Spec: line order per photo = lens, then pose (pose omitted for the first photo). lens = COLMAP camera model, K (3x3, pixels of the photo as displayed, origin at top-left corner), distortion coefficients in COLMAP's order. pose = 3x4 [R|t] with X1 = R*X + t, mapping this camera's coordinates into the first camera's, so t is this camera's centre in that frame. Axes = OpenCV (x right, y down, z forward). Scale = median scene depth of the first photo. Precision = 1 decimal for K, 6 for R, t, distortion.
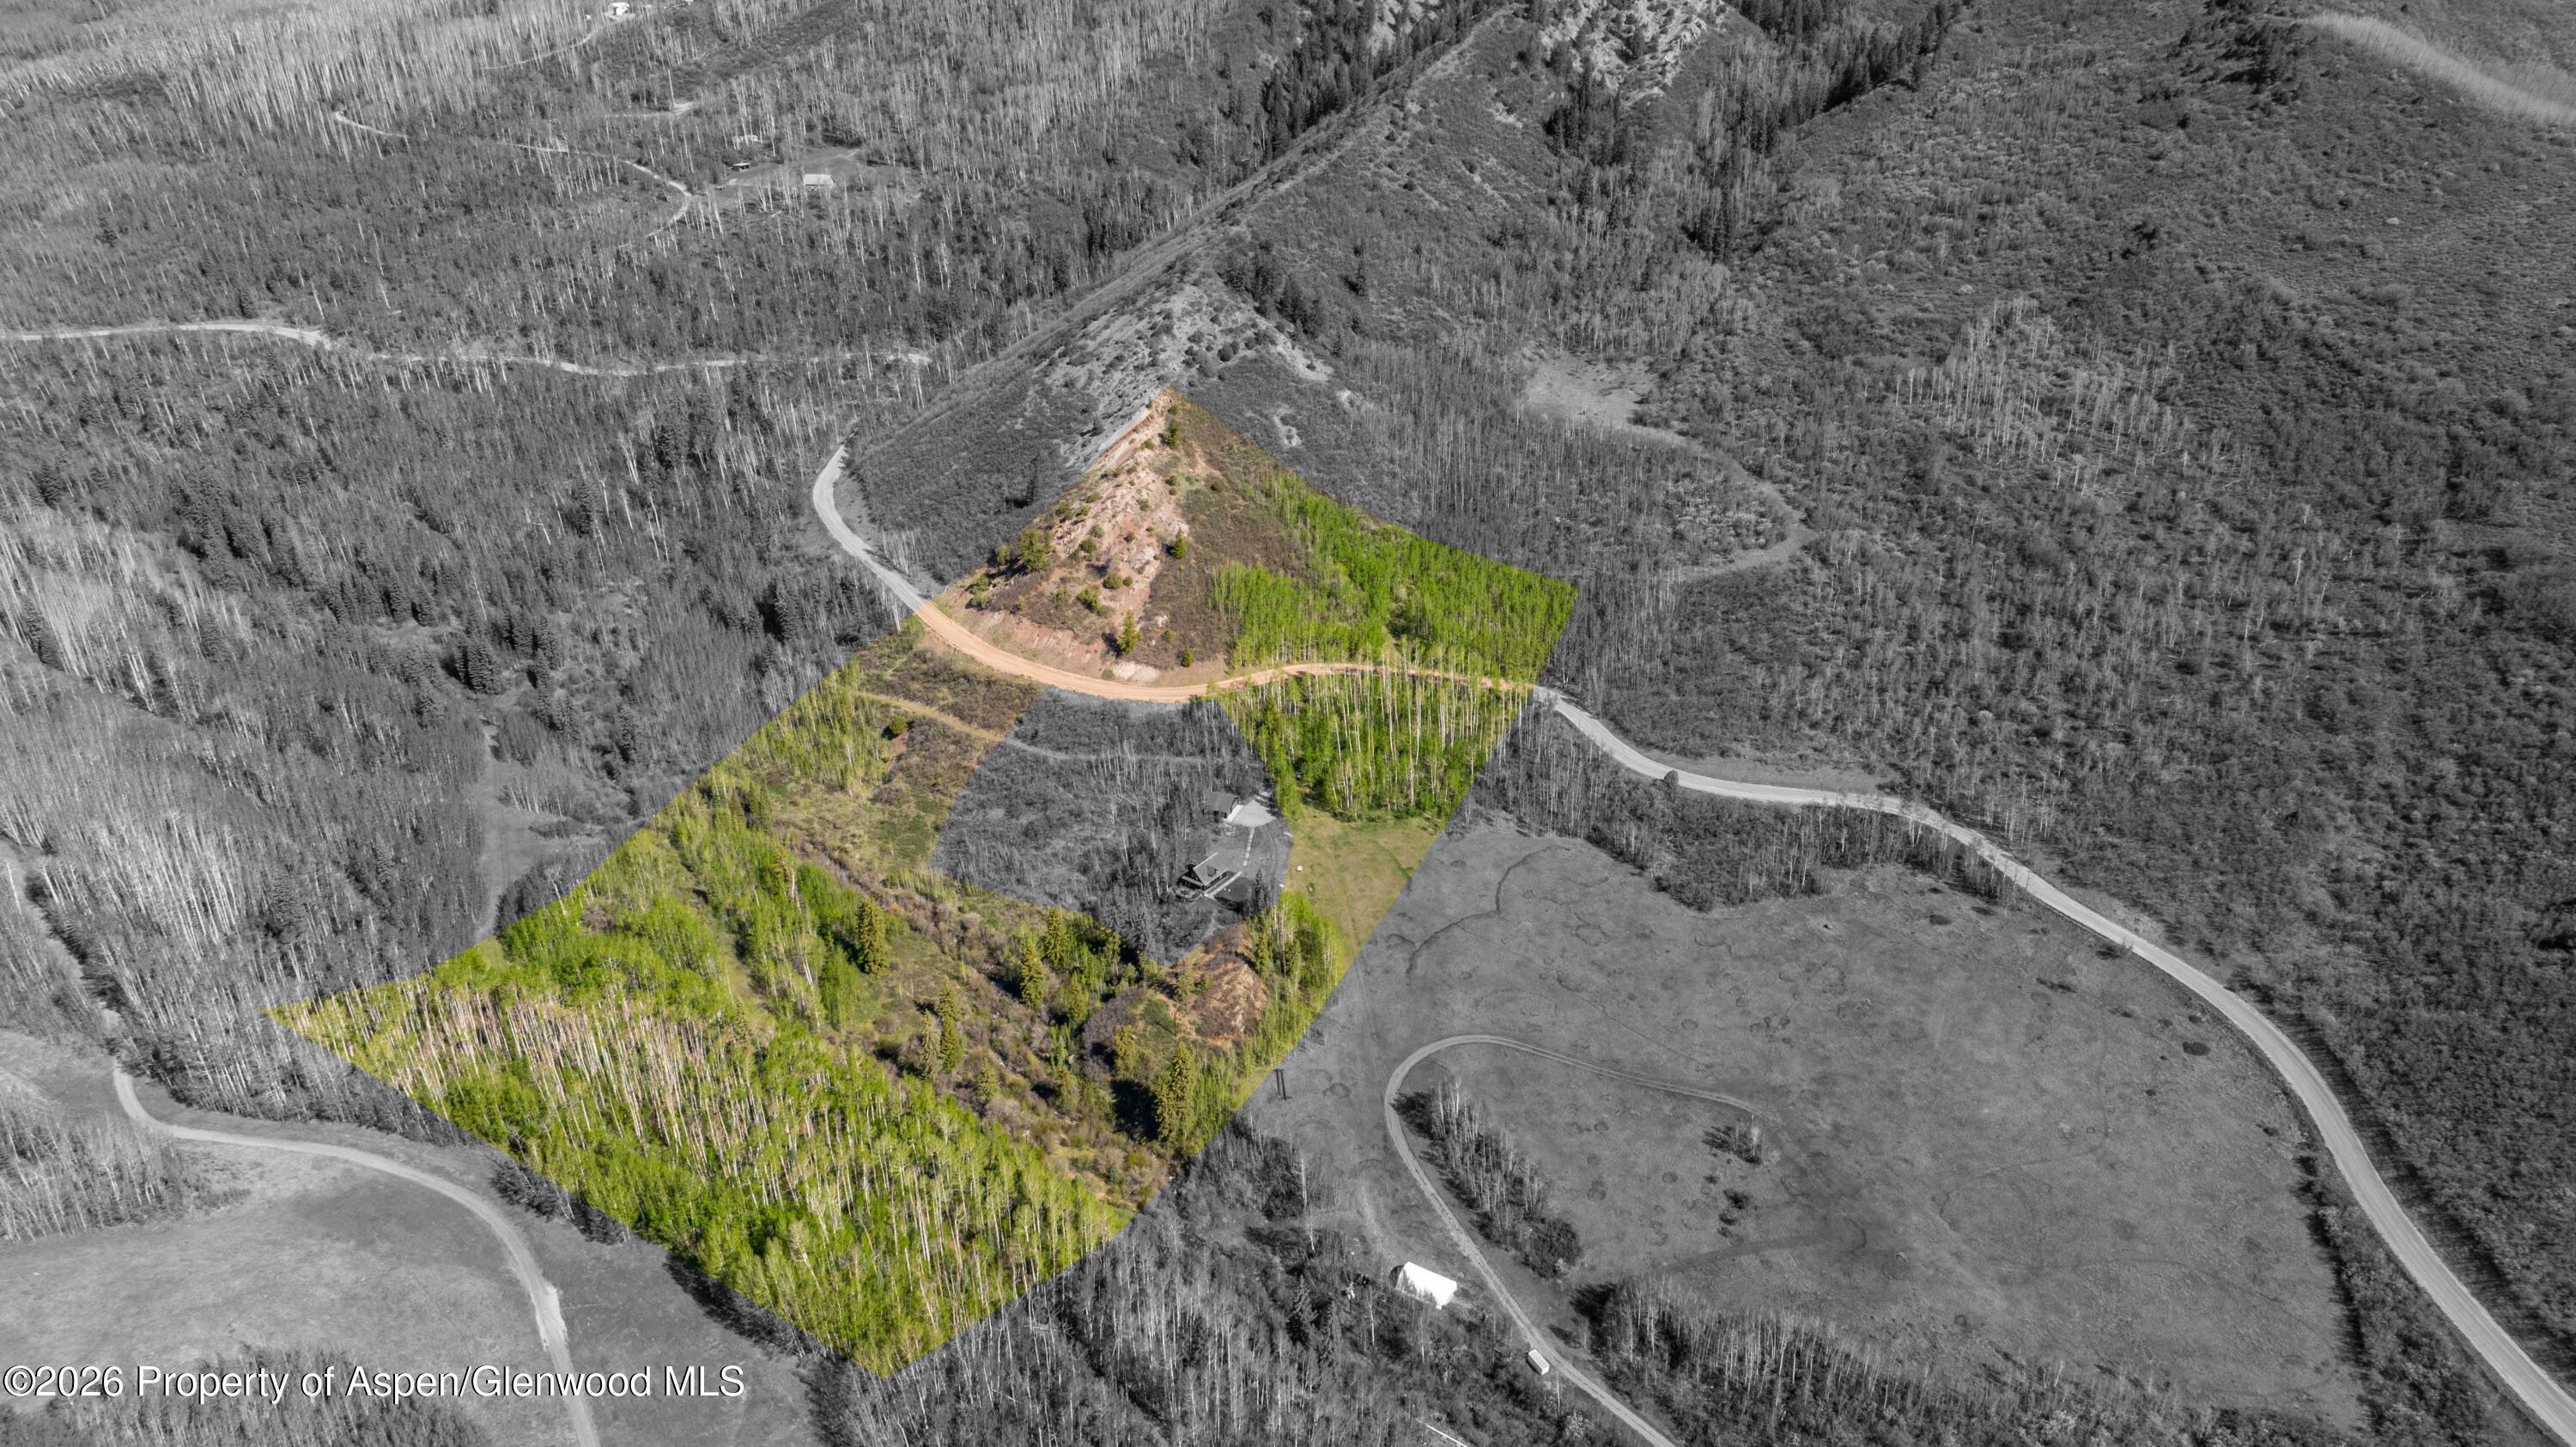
lens RADIAL K [[1833.5, 0, 1322.0], [0, 1833.5, 672.4], [0, 0, 1]] dist [-0.052436, 0.053871]
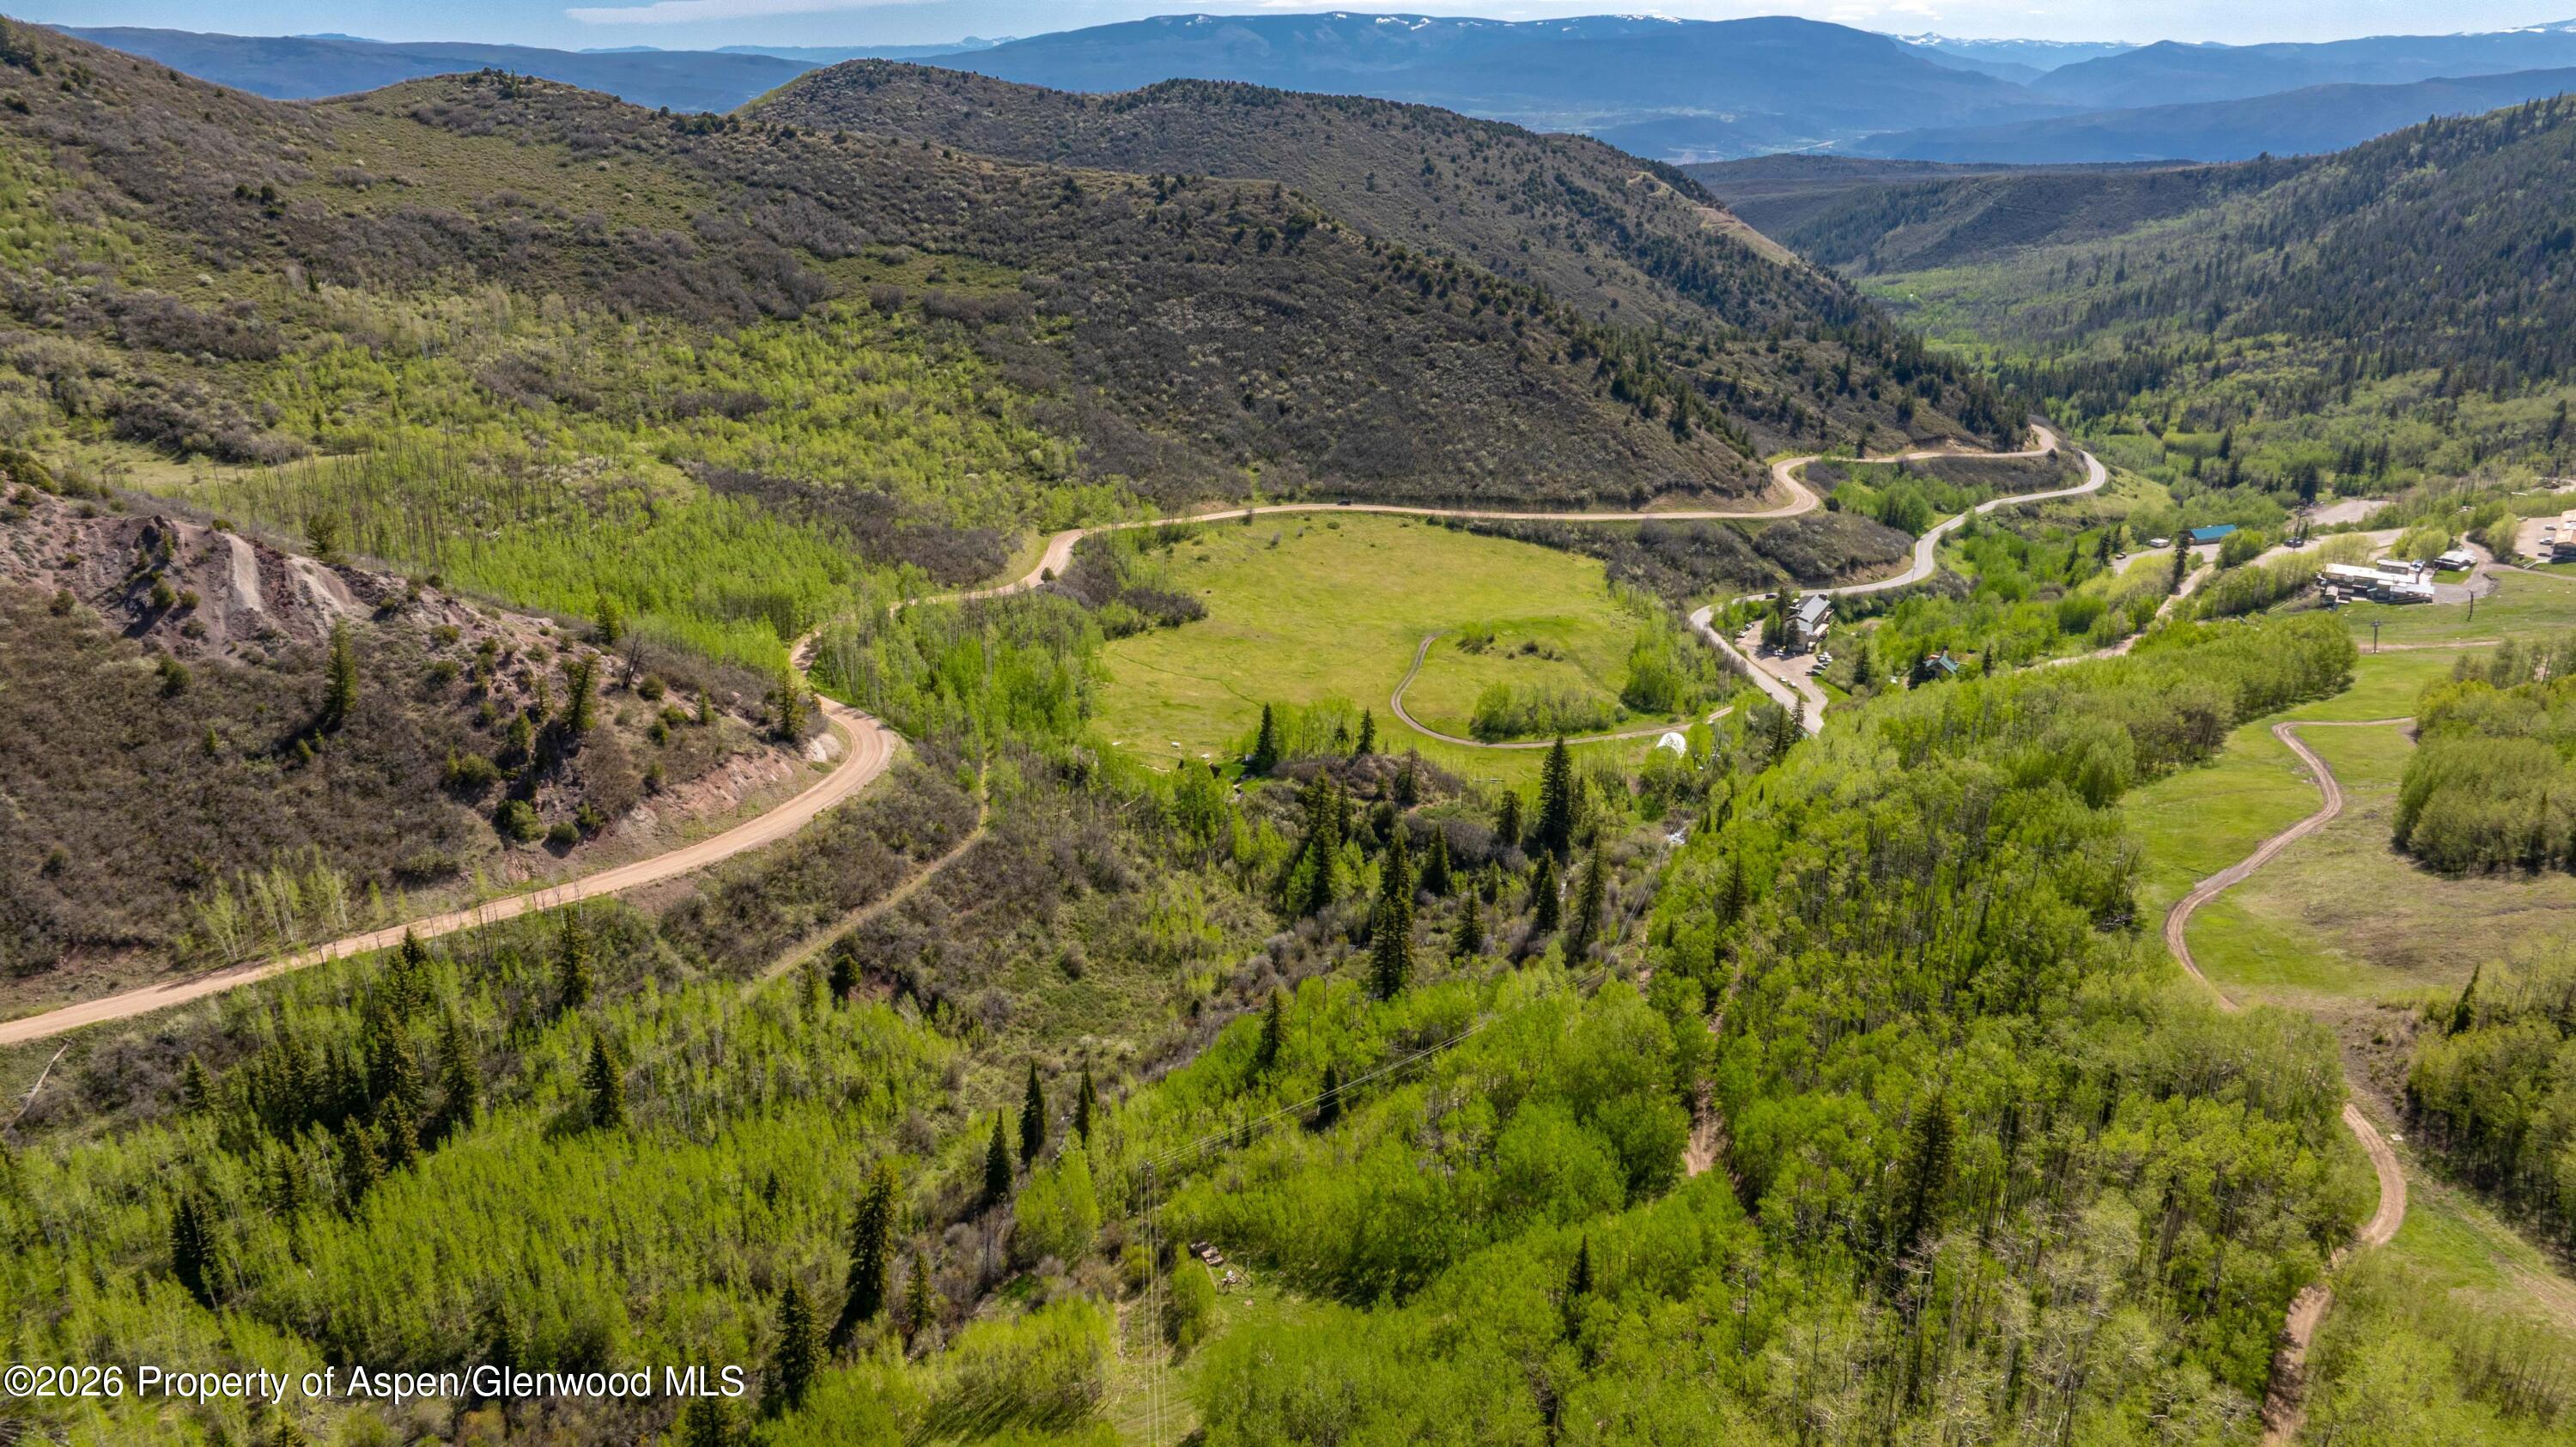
lens RADIAL K [[1833.5, 0, 1322.0], [0, 1833.5, 672.4], [0, 0, 1]] dist [-0.052436, 0.053871]
pose [[-0.156687, -0.325819, 0.932358, -0.733161], [0.426483, 0.829147, 0.361423, -0.183568], [-0.890820, 0.454265, 0.009040, 0.809701]]
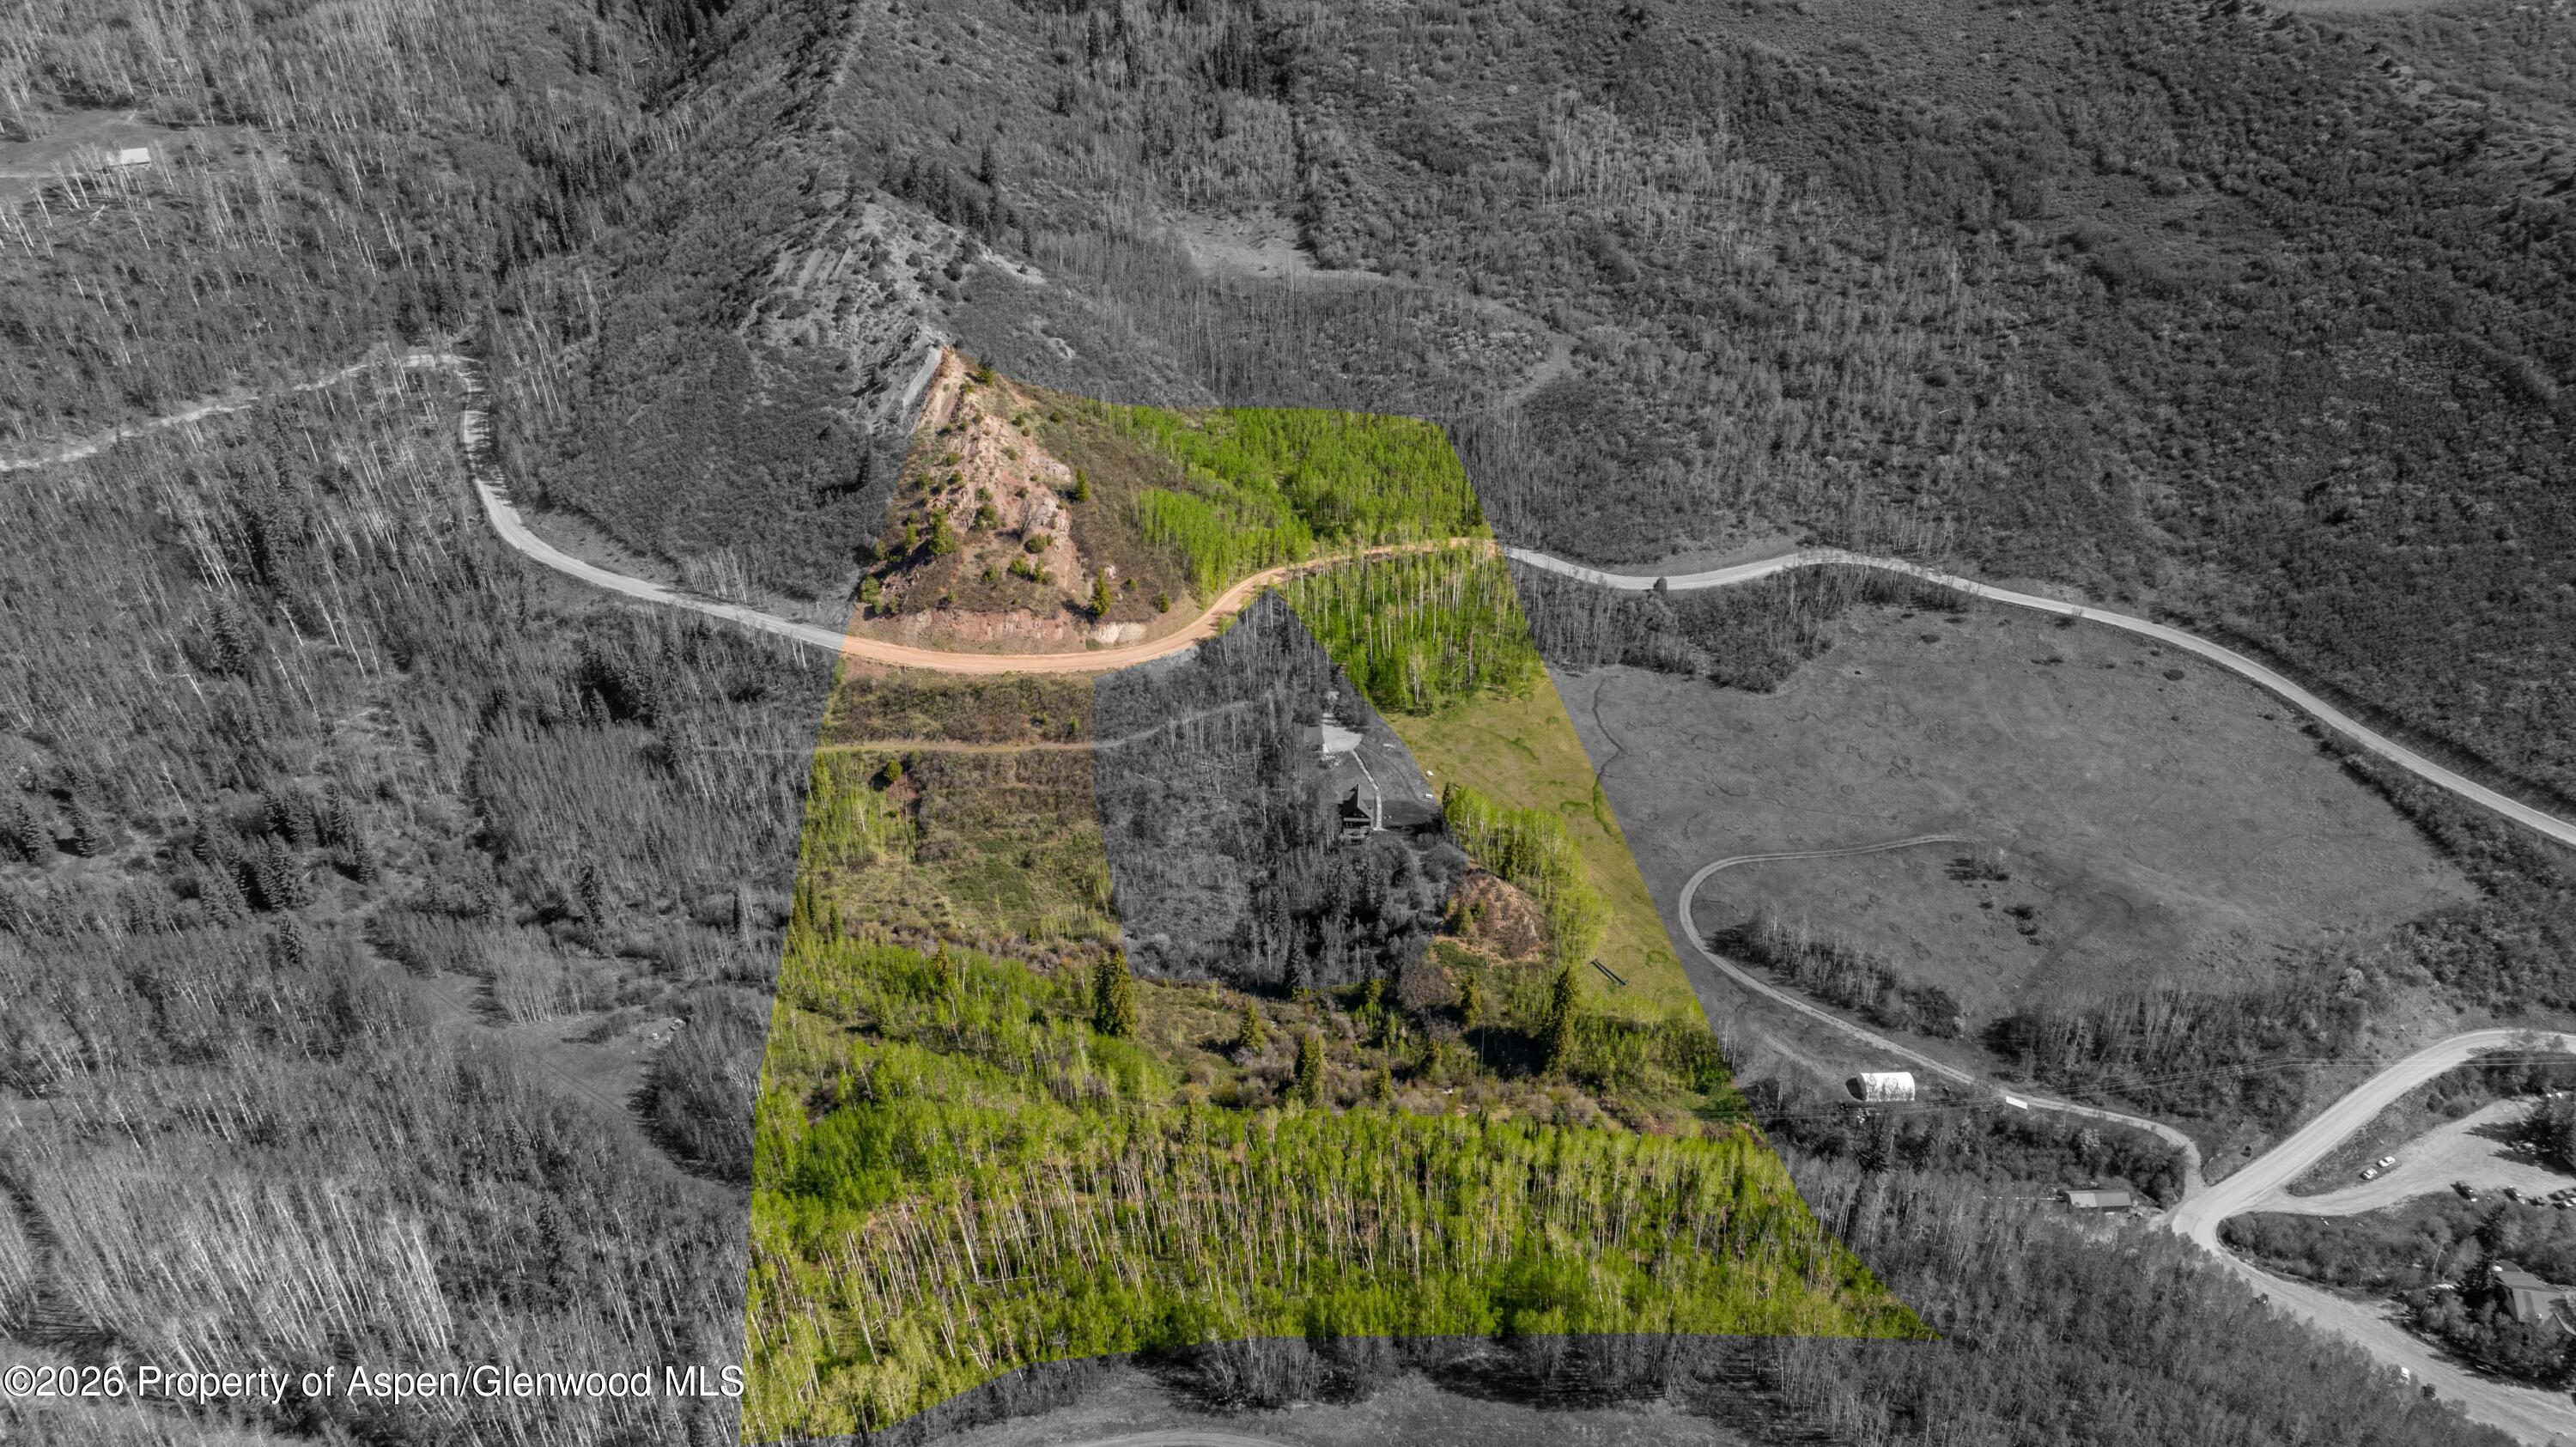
lens RADIAL K [[1833.5, 0, 1322.0], [0, 1833.5, 672.4], [0, 0, 1]] dist [-0.052436, 0.053871]
pose [[0.835346, -0.284171, 0.470578, -0.441551], [0.244516, 0.958755, 0.144916, -0.086251], [-0.492350, -0.005991, 0.870377, 0.168571]]
